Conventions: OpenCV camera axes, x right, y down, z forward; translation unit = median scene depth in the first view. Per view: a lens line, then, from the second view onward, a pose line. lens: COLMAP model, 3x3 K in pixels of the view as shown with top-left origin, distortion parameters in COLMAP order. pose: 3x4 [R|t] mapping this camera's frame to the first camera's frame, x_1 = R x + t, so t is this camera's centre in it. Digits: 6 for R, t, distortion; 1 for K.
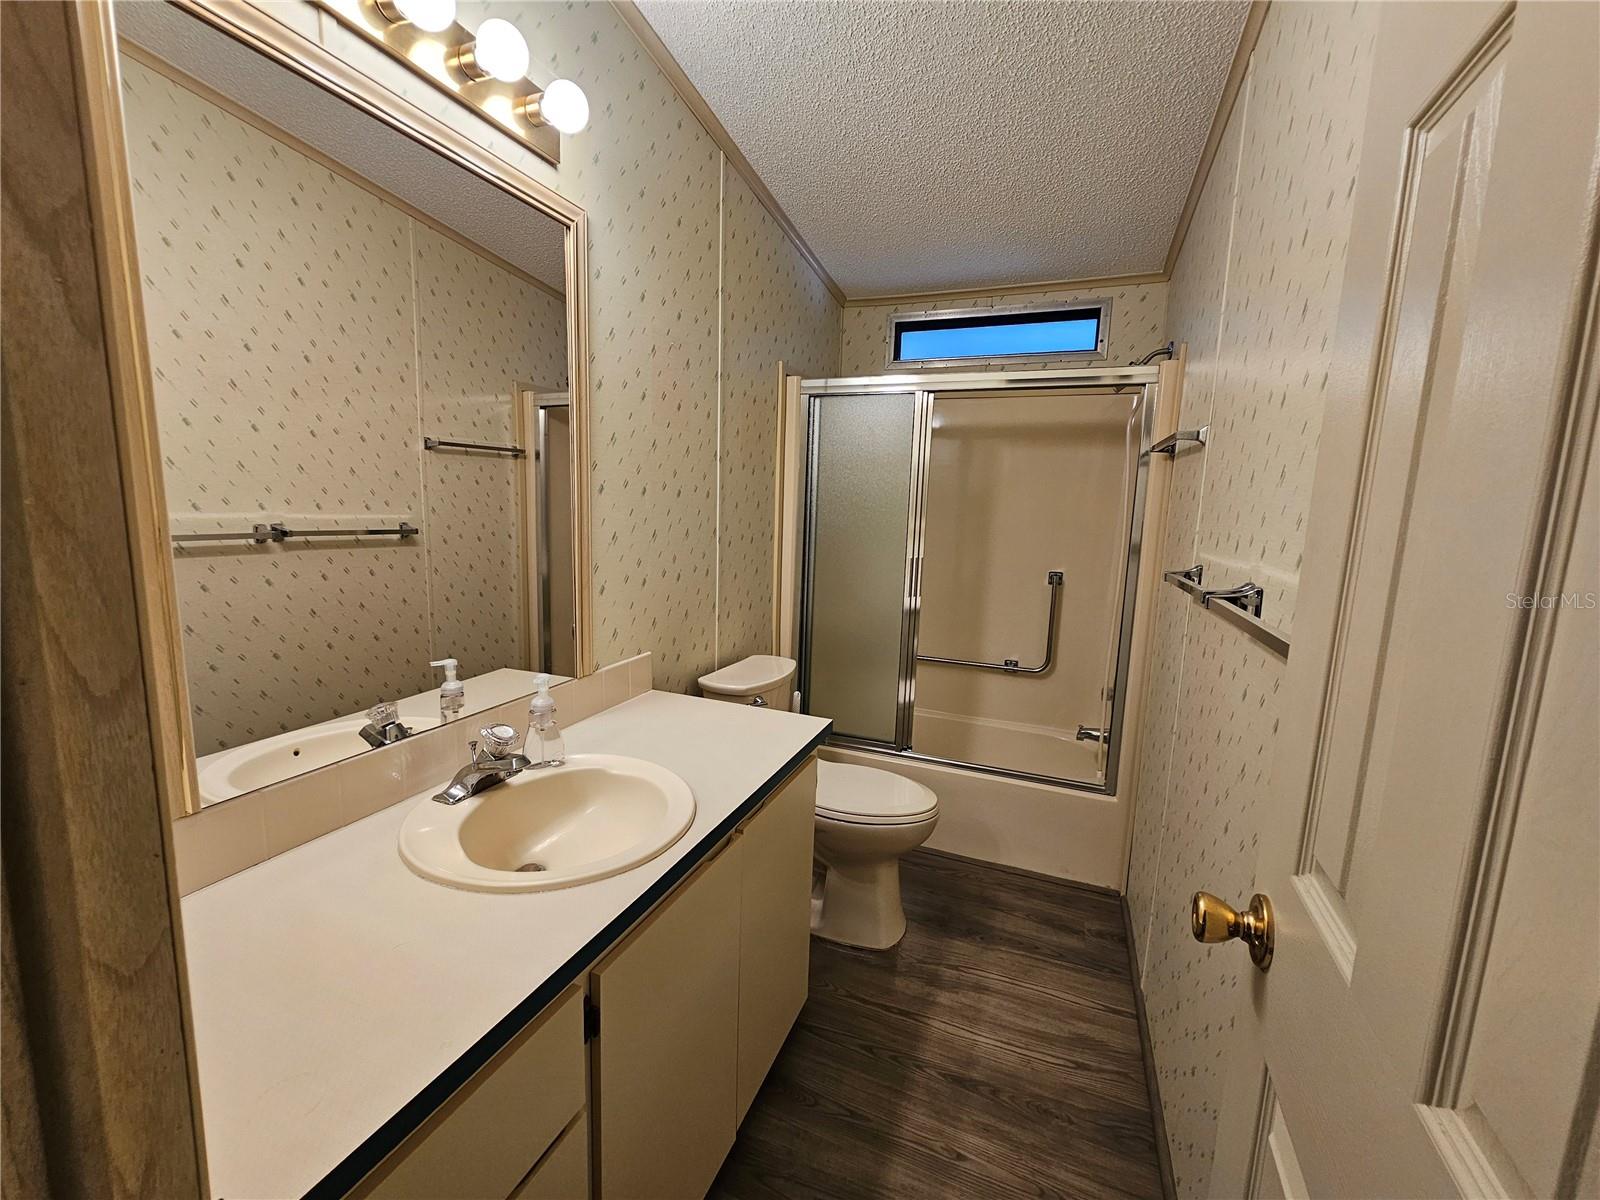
lens RADIAL K [[656.8, 0, 790.8], [0, 656.8, 595.4], [0, 0, 1]] dist [0.000047, -0.000008]
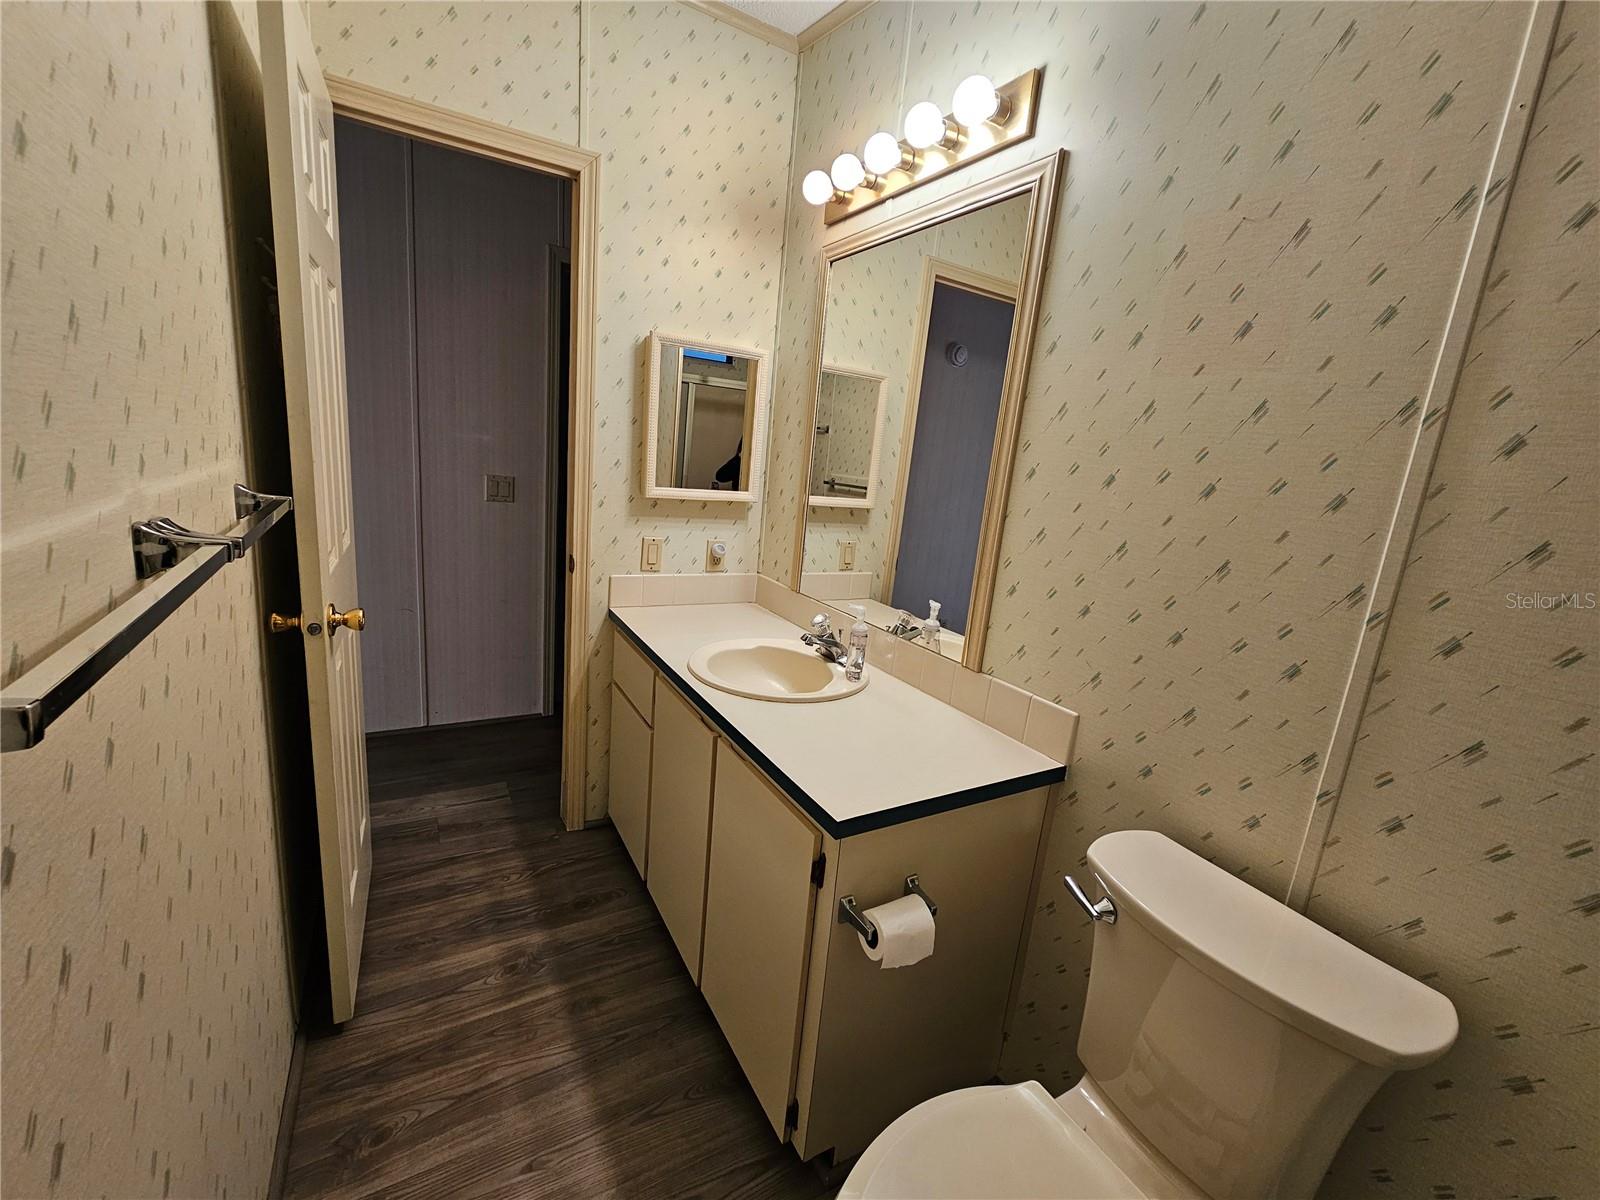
lens RADIAL K [[656.8, 0, 790.8], [0, 656.8, 595.4], [0, 0, 1]] dist [0.000047, -0.000008]
pose [[-0.603925, 0.087628, -0.792210, 0.654238], [-0.218245, 0.937770, 0.270103, -0.196897], [0.766580, 0.336018, -0.547218, 1.434816]]
